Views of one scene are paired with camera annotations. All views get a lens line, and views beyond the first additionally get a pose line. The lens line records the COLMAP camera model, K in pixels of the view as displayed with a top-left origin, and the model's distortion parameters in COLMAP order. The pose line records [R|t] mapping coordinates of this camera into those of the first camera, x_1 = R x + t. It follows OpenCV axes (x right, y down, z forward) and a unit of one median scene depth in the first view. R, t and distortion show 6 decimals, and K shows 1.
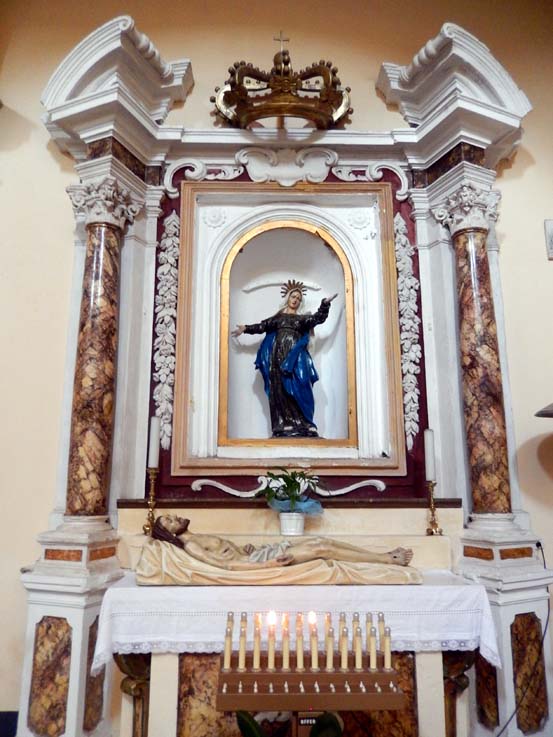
lens RADIAL K [[551.9, 0, 277.1], [0, 551.9, 368.5], [0, 0, 1]] dist [-0.010845, -0.009142]
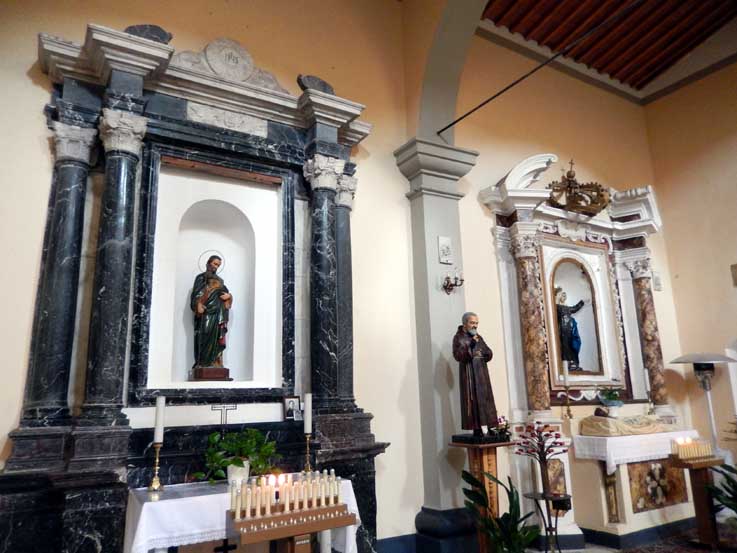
lens RADIAL K [[551.9, 0, 367.0], [0, 551.9, 276.2], [0, 0, 1]] dist [-0.010845, -0.009142]
pose [[0.864182, 0.094043, 0.494313, -1.580812], [-0.084753, 0.995548, -0.041234, -0.065439], [-0.495991, -0.006260, 0.868305, -0.335301]]
